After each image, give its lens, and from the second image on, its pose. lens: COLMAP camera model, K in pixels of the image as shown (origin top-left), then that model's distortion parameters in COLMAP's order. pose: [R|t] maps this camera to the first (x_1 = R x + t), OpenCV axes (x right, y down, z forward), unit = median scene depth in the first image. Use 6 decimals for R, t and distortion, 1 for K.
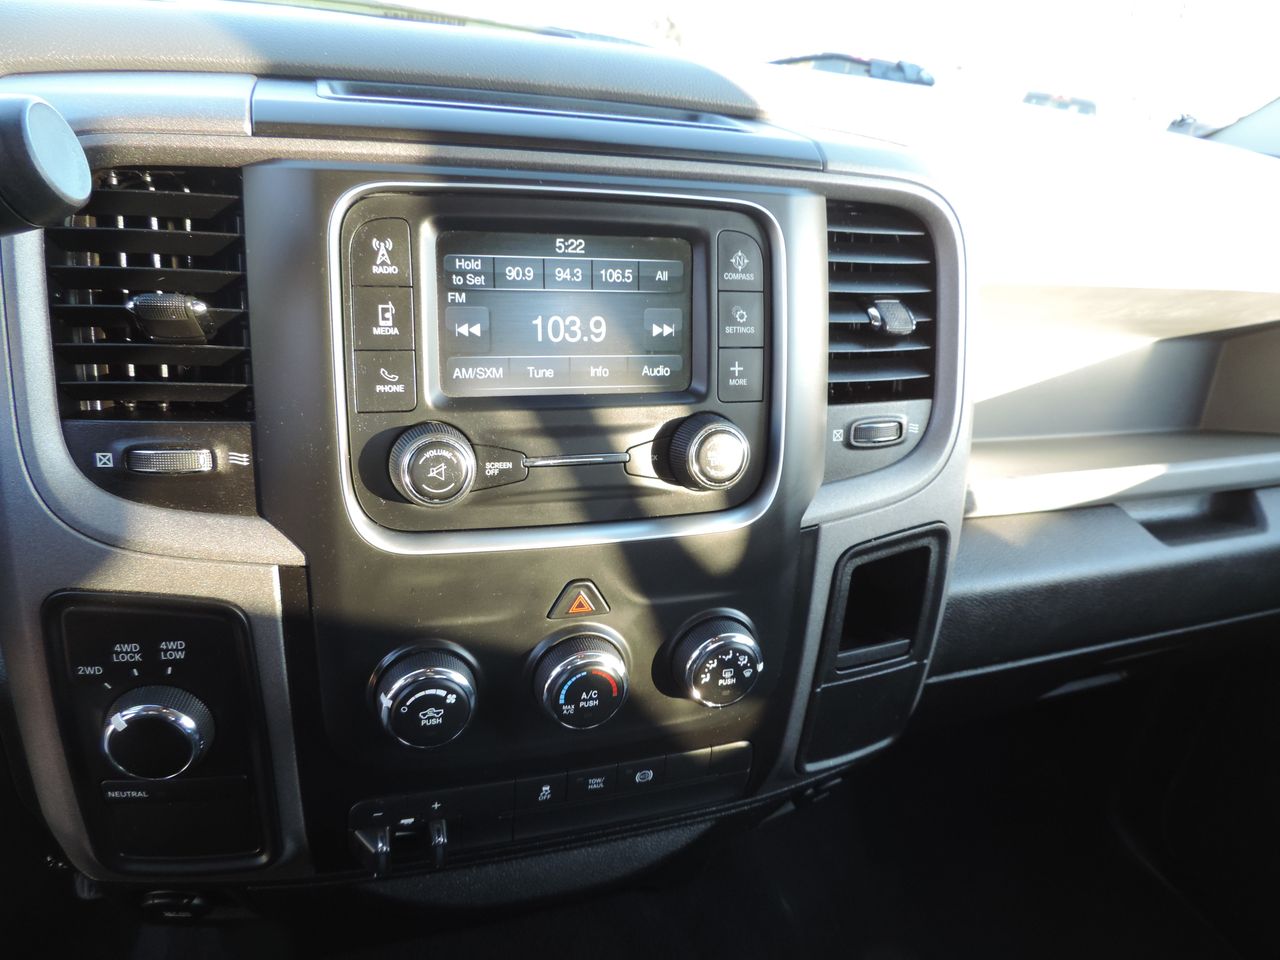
lens RADIAL K [[907.5, 0, 633.4], [0, 907.5, 486.0], [0, 0, 1]] dist [-0.014741, 0.001478]
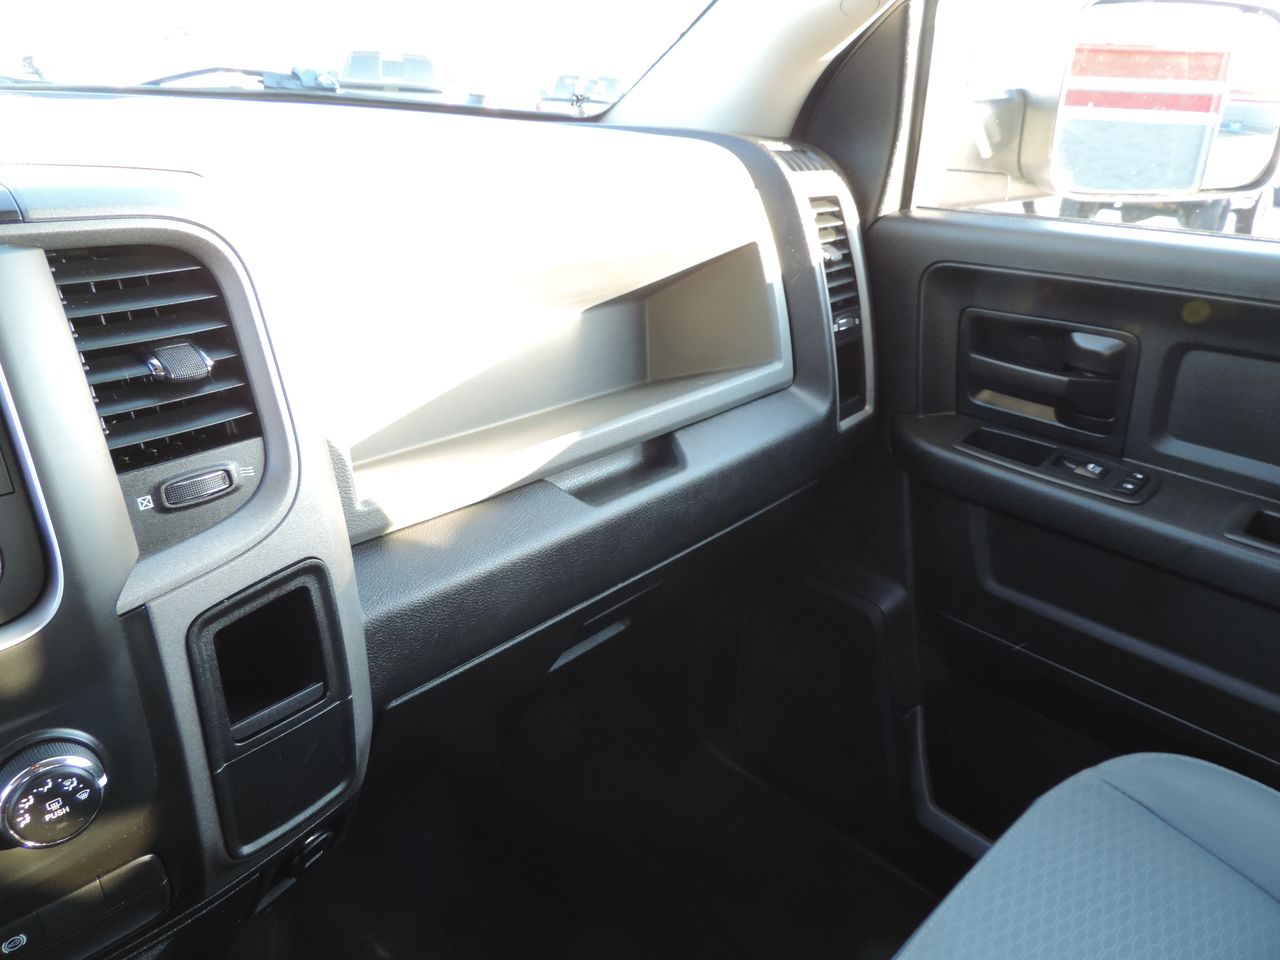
lens RADIAL K [[907.5, 0, 633.4], [0, 907.5, 486.0], [0, 0, 1]] dist [-0.014741, 0.001478]
pose [[0.900792, -0.242619, 0.360151, 0.331414], [0.241215, 0.969203, 0.049598, 0.001003], [-0.361094, 0.042196, 0.931574, -0.017885]]
